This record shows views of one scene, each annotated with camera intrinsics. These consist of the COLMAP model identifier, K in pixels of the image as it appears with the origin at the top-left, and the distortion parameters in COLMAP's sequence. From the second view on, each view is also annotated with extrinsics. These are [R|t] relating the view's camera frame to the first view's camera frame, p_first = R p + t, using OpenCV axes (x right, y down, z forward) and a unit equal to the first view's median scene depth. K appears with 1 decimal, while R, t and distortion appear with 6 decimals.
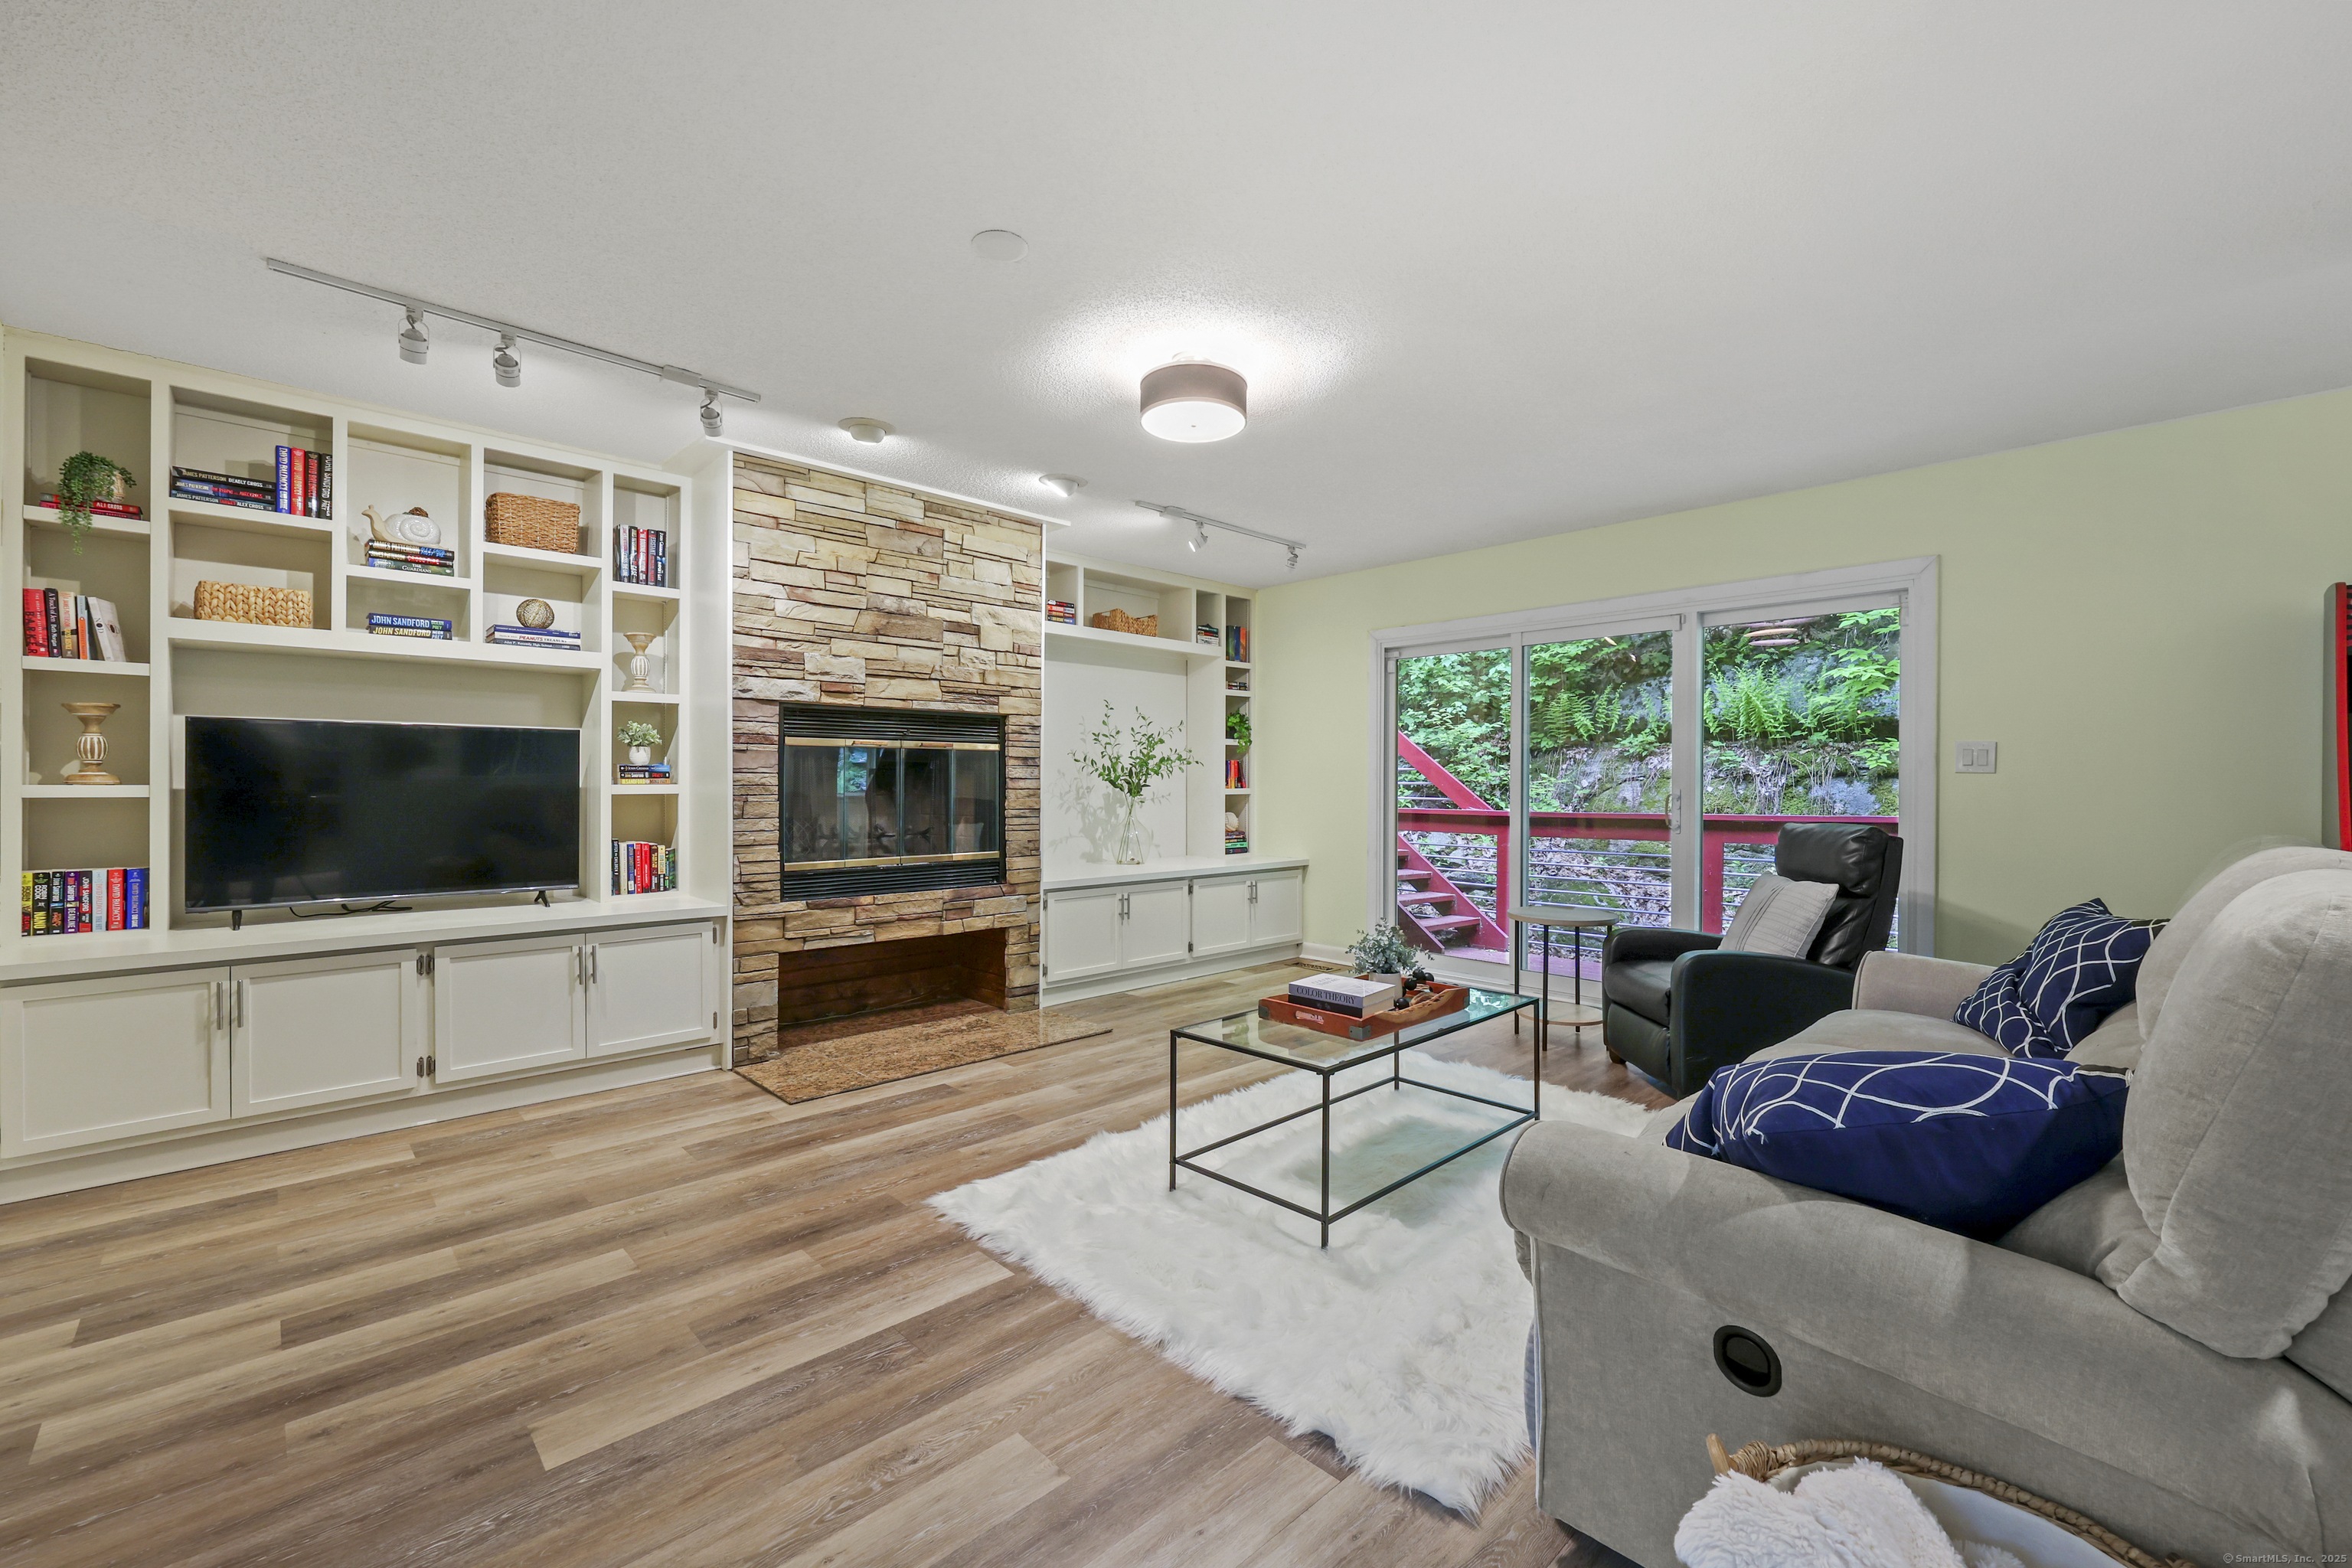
lens RADIAL K [[950.9, 0, 1185.3], [0, 950.9, 785.3], [0, 0, 1]] dist [0.003334, -0.000146]
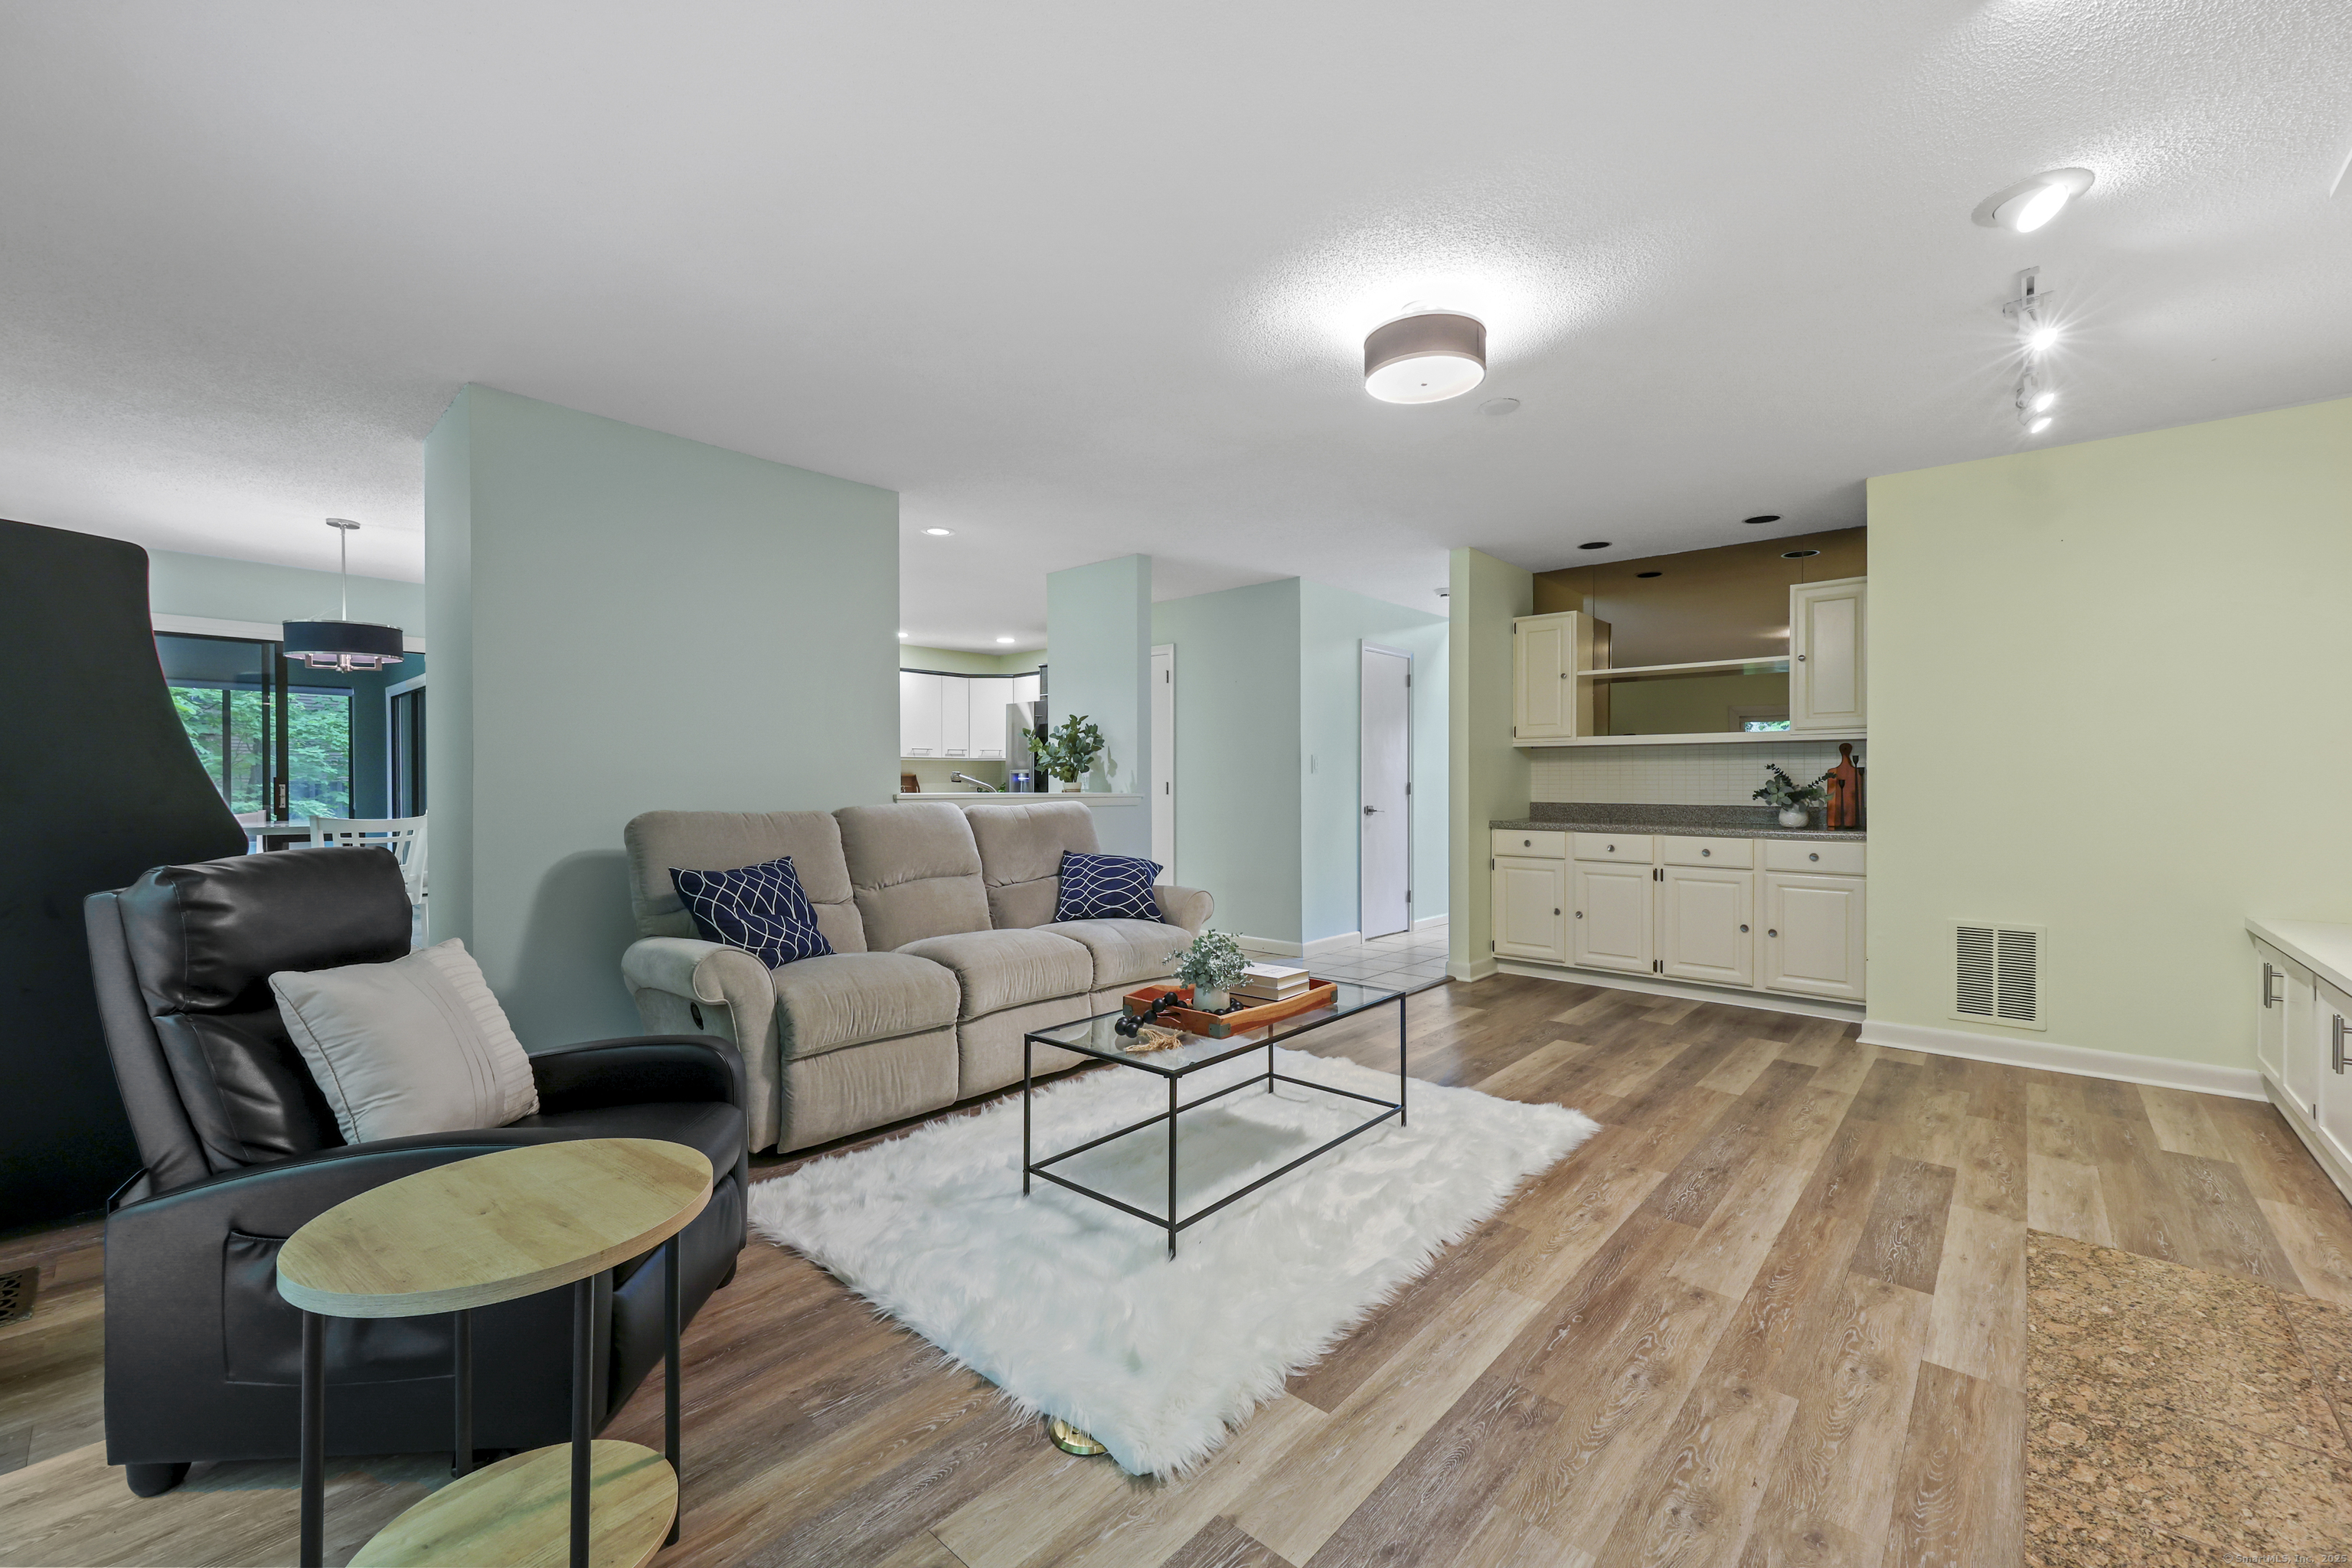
lens RADIAL K [[950.9, 0, 1187.1], [0, 950.9, 787.2], [0, 0, 1]] dist [0.003334, -0.000146]
pose [[-0.996791, -0.001034, -0.080042, 0.220790], [-0.001314, 0.999993, 0.003447, 0.002132], [0.080038, 0.003541, -0.996786, 1.375128]]
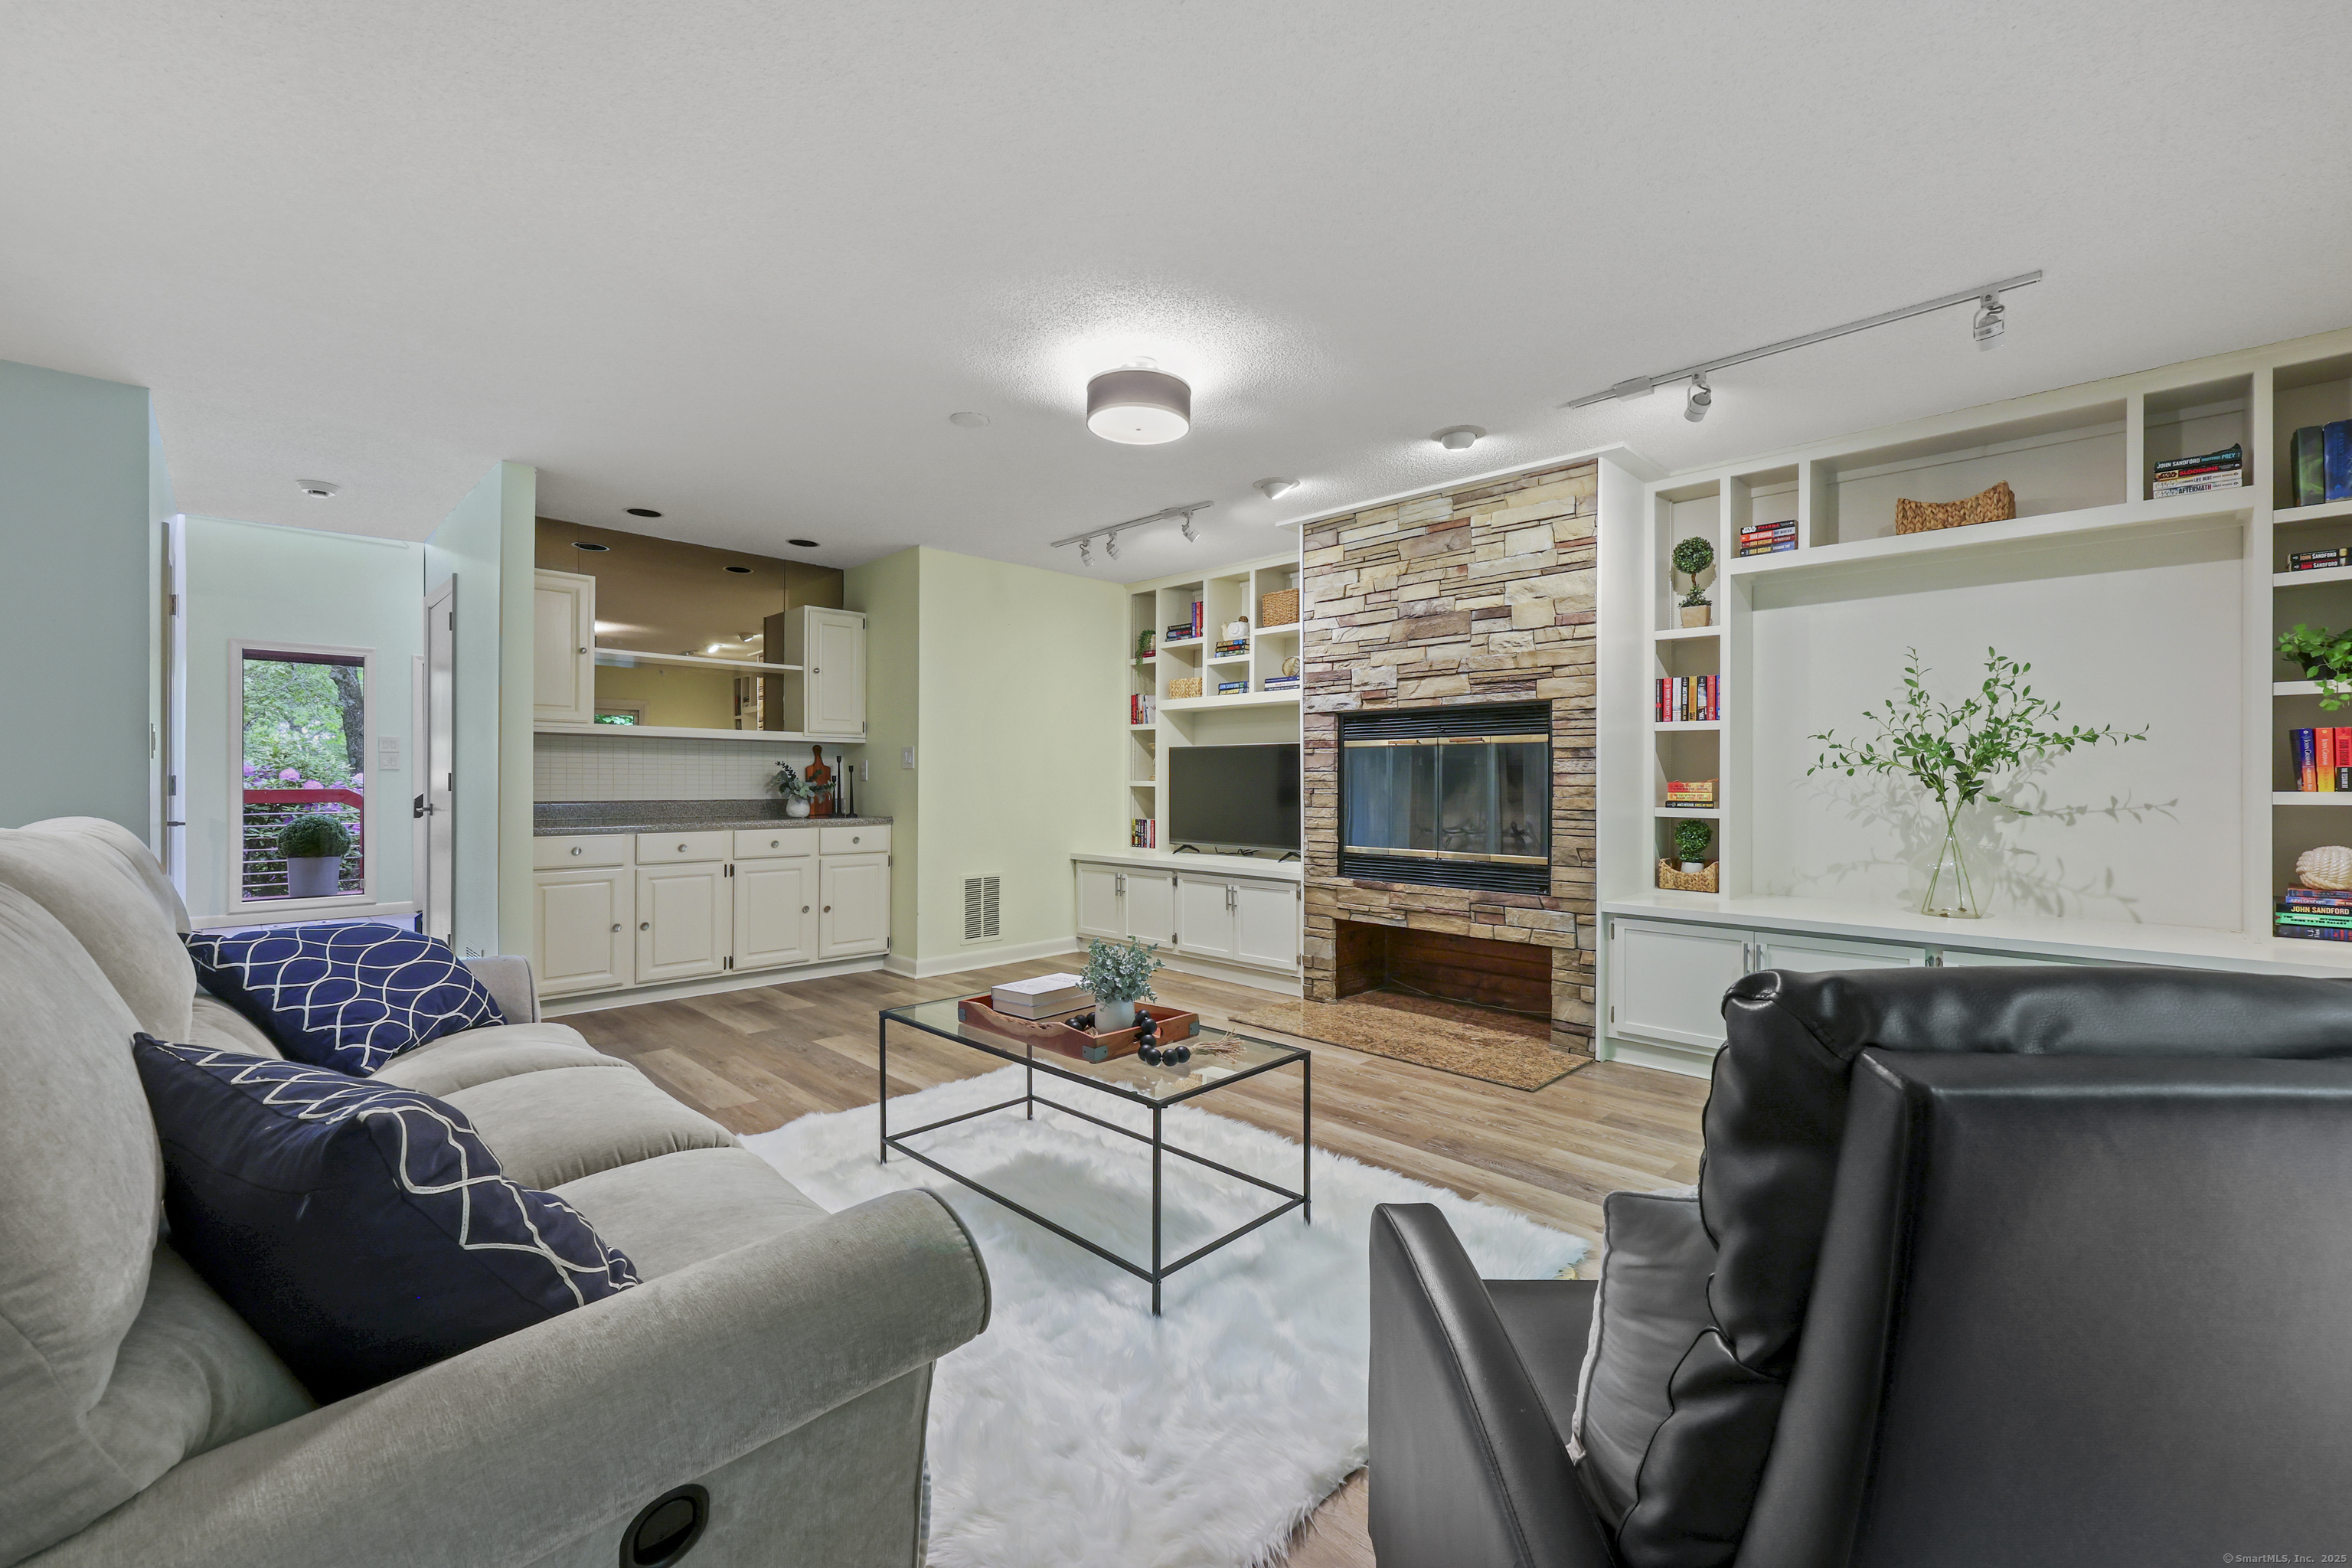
lens RADIAL K [[950.9, 0, 1197.4], [0, 950.9, 776.3], [0, 0, 1]] dist [0.003334, -0.000146]
pose [[0.047626, -0.008100, -0.998832, 0.758960], [-0.006052, 0.999946, -0.008397, 0.005131], [0.998847, 0.006444, 0.047574, 0.739589]]
